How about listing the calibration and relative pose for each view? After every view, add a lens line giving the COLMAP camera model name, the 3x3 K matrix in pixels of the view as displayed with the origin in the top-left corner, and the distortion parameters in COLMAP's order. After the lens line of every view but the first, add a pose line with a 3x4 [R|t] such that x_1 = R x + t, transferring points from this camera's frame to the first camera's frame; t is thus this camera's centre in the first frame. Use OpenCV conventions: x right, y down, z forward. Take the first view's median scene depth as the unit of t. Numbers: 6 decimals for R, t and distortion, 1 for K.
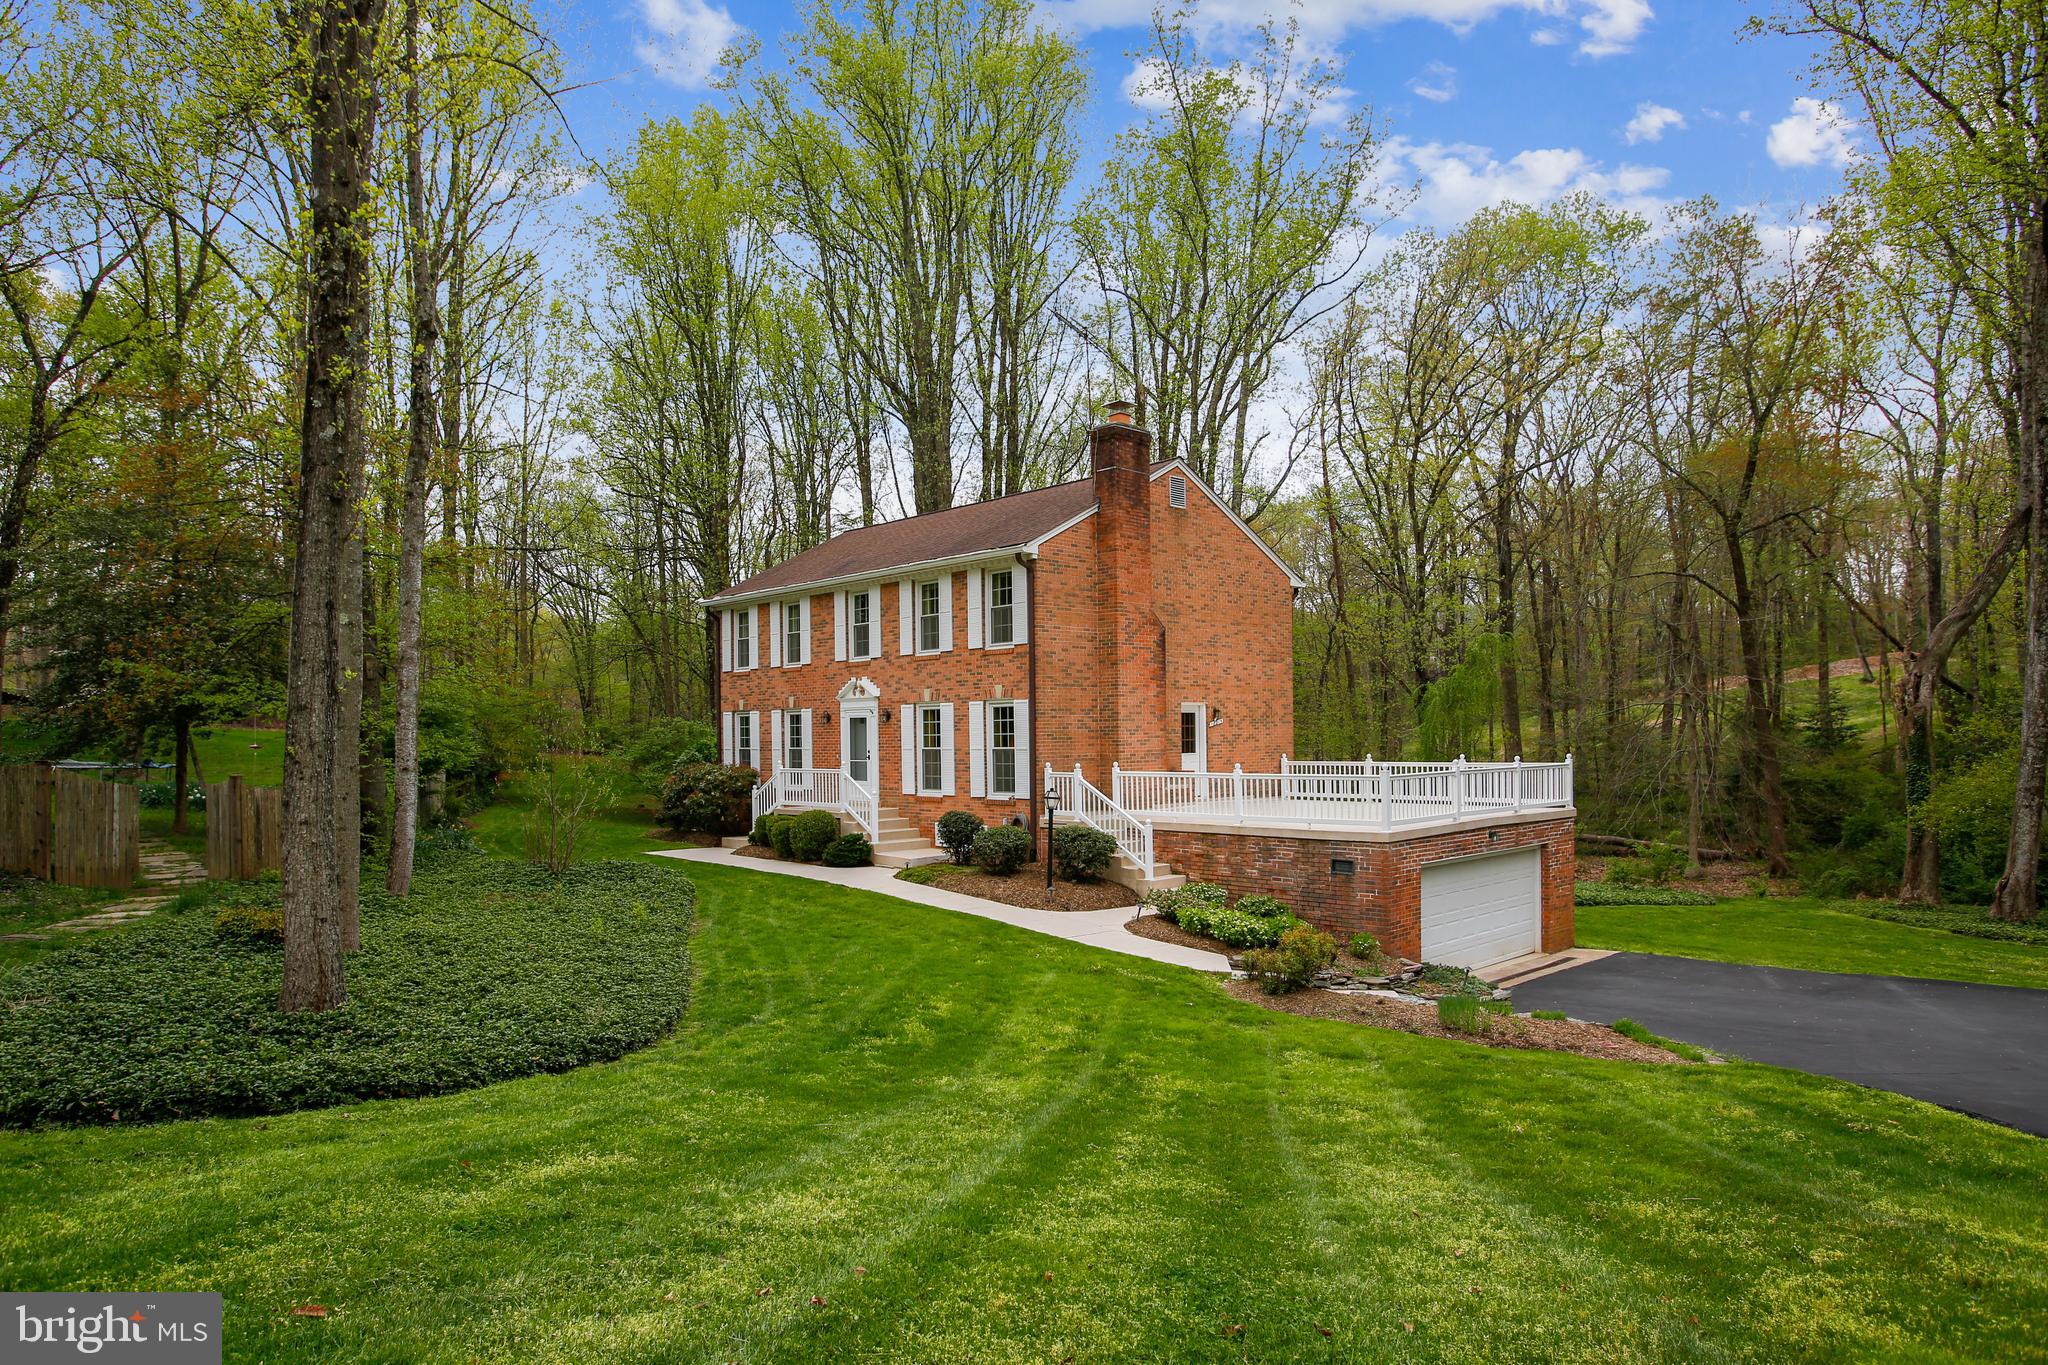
lens RADIAL K [[1265.5, 0, 1031.3], [0, 1265.5, 743.3], [0, 0, 1]] dist [0.001706, 0.000962]
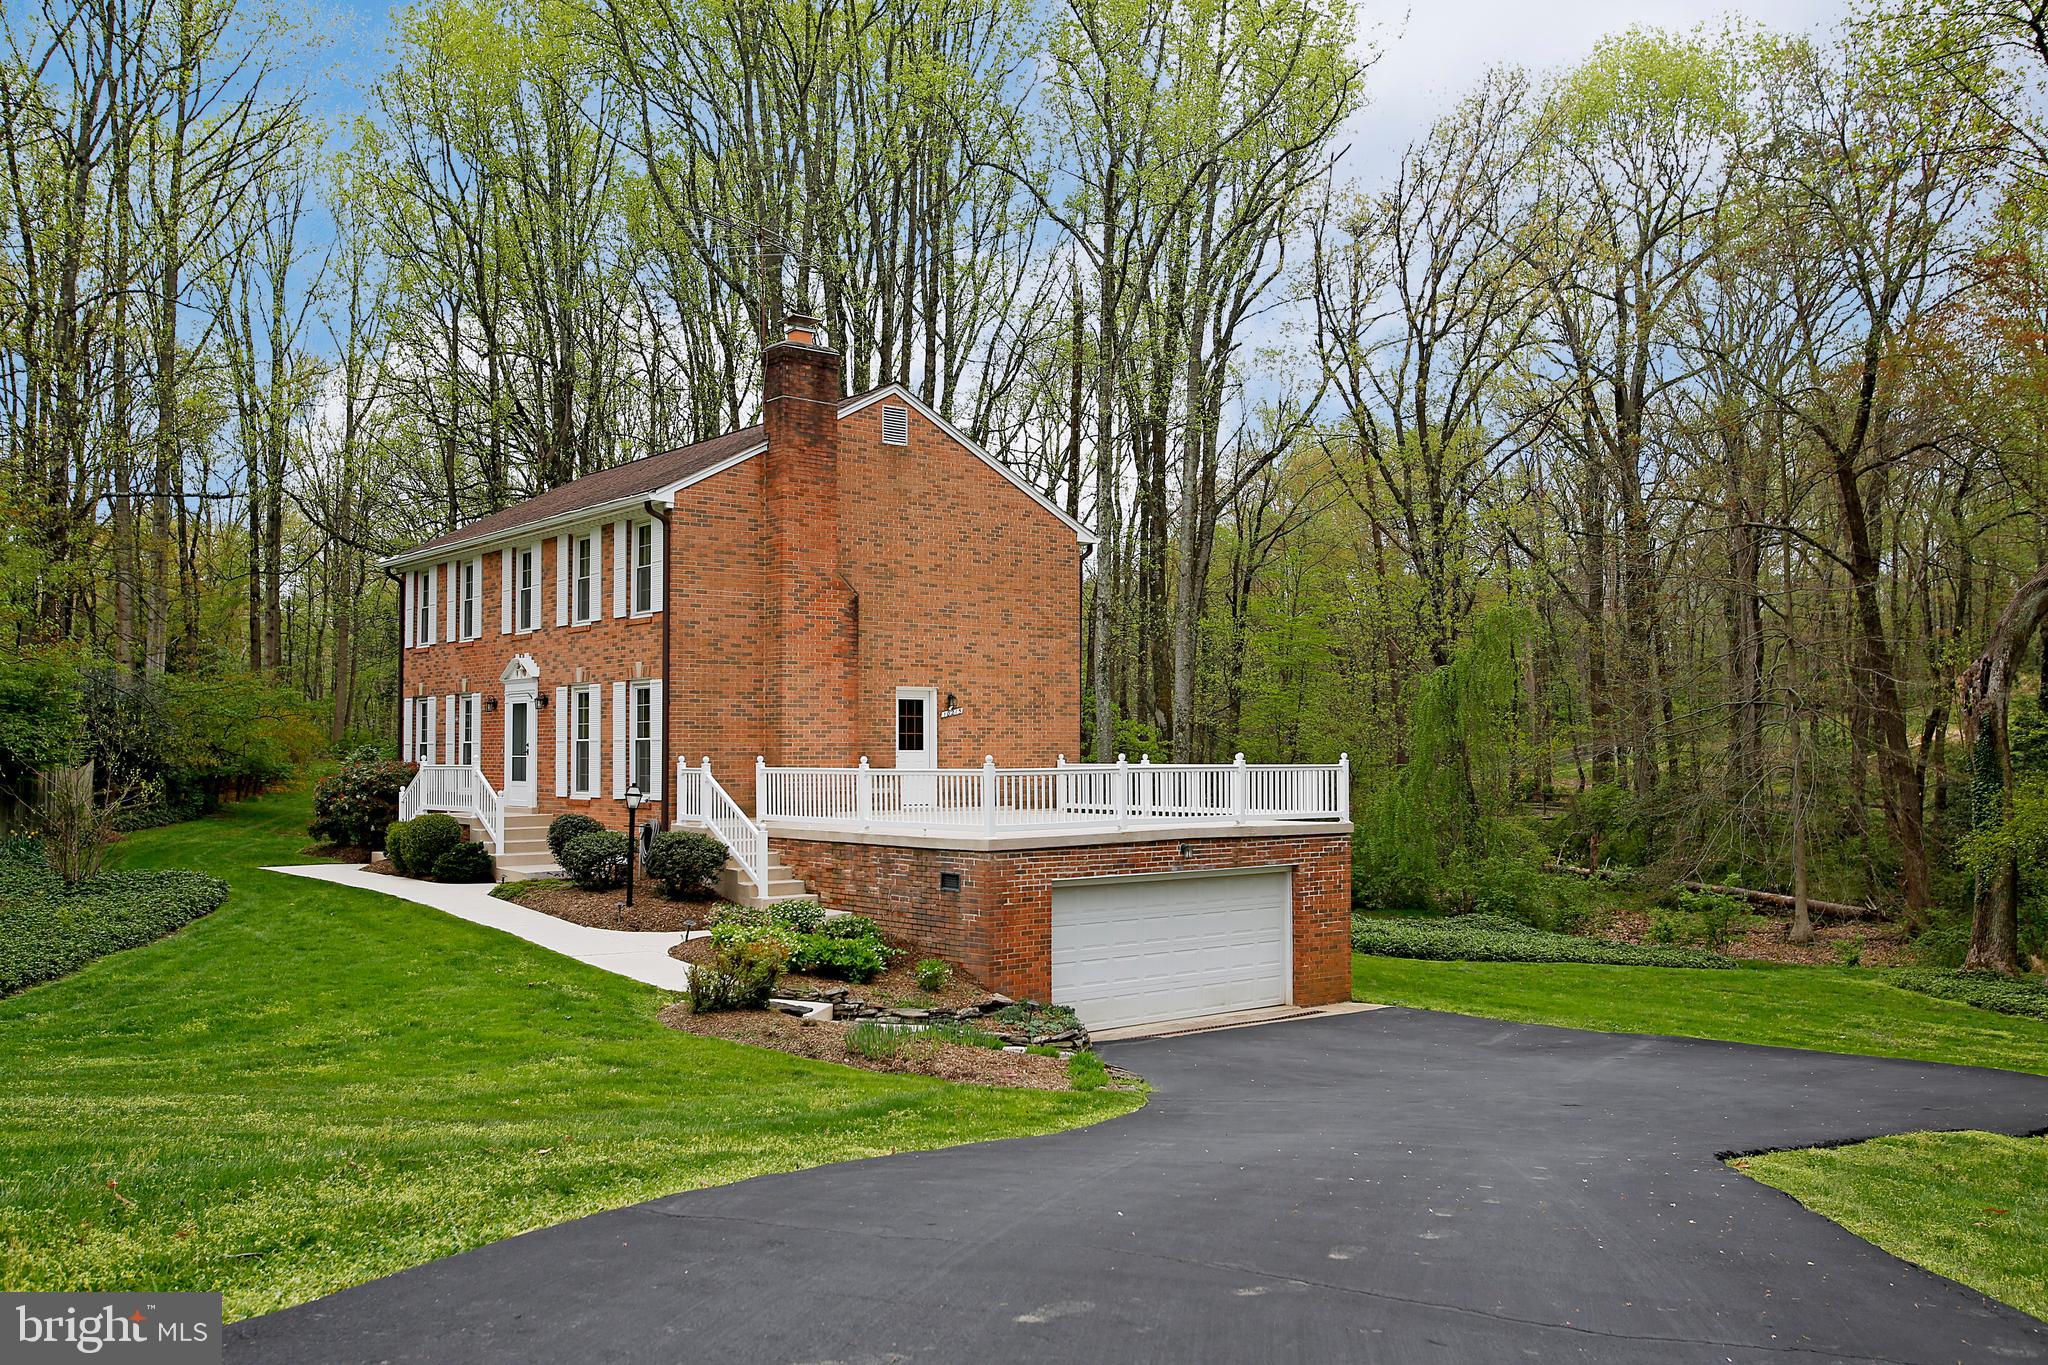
lens RADIAL K [[1783.3, 0, 1024.3], [0, 1783.3, 682.6], [0, 0, 1]] dist [0.005313, -0.000638]
pose [[0.995713, 0.006206, -0.092283, 0.317186], [-0.010460, 0.998901, -0.045688, 0.016701], [0.091898, 0.046458, 0.994684, -0.119171]]
